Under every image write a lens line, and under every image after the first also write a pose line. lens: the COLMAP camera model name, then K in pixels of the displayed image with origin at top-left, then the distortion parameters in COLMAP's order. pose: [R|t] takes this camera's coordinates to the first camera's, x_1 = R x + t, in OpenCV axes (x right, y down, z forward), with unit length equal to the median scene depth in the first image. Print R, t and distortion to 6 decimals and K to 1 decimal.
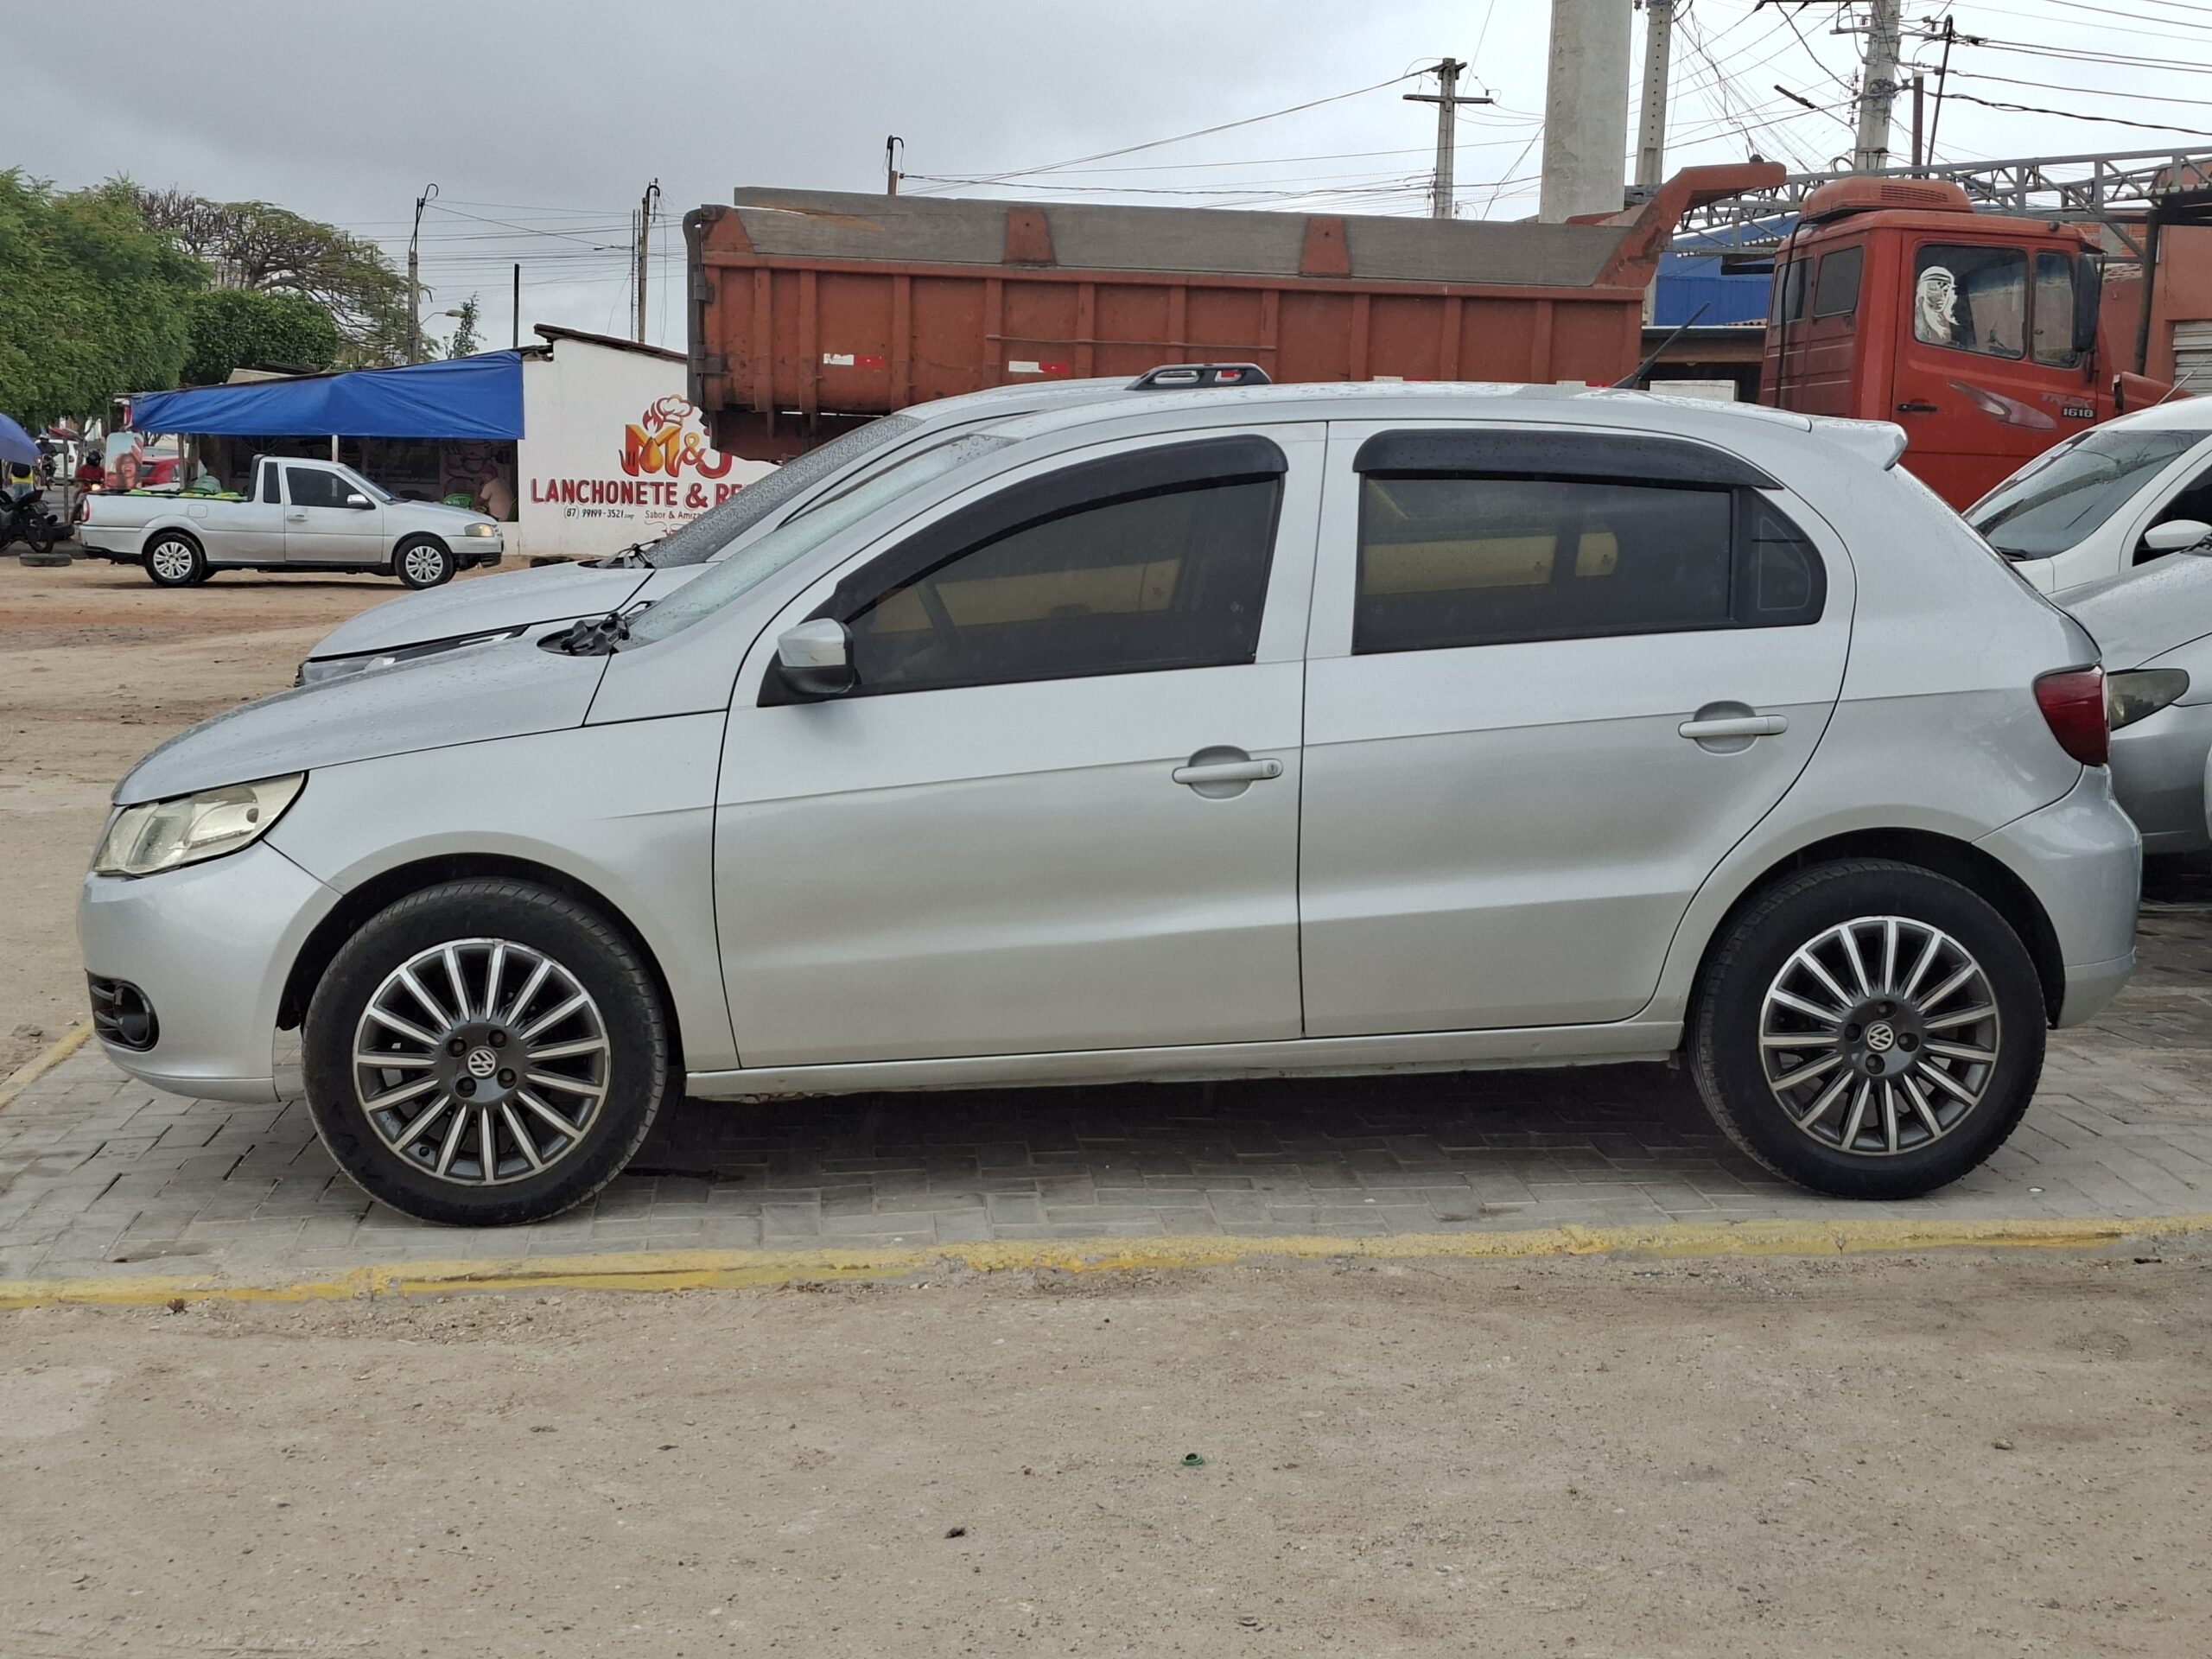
lens RADIAL K [[3064.9, 0, 1096.8], [0, 3064.9, 868.3], [0, 0, 1]] dist [0.177630, -0.382519]
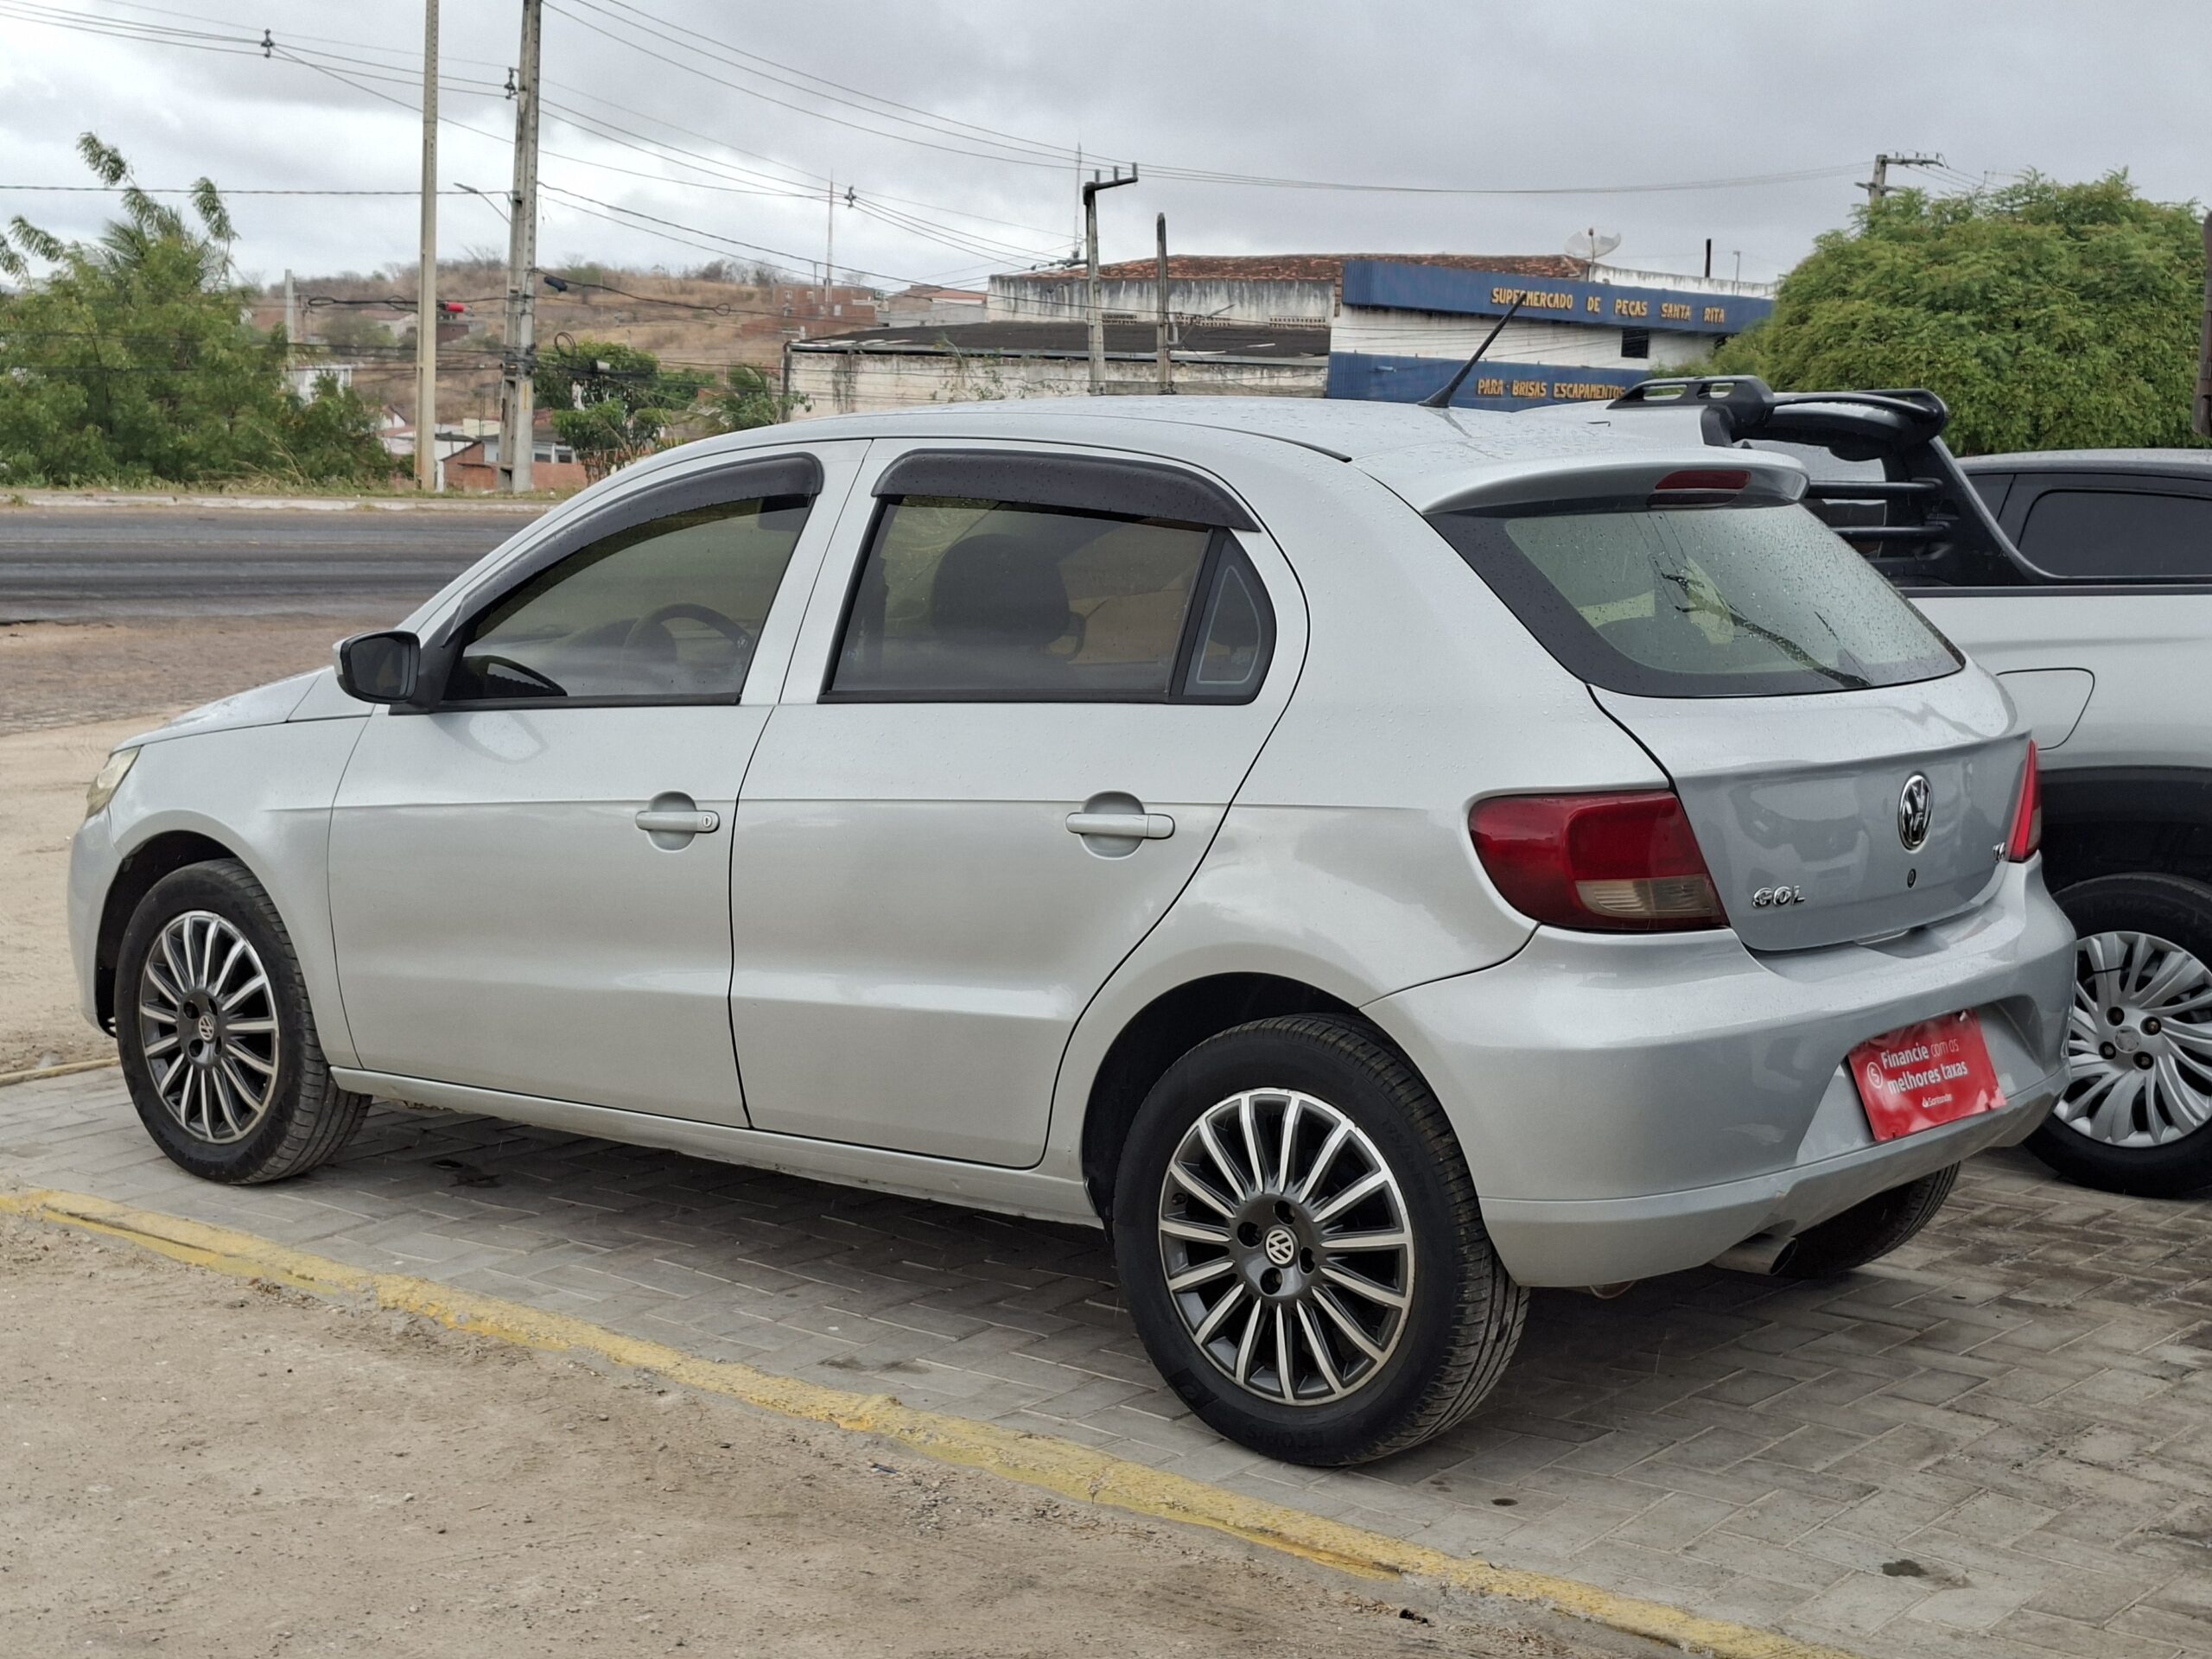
lens RADIAL K [[3064.9, 0, 1096.8], [0, 3064.9, 868.3], [0, 0, 1]] dist [0.177630, -0.382519]
pose [[0.716320, 0.099556, -0.690633, 0.750435], [-0.107724, 0.993681, 0.031511, -0.058651], [0.689406, 0.051826, 0.722518, 0.422306]]
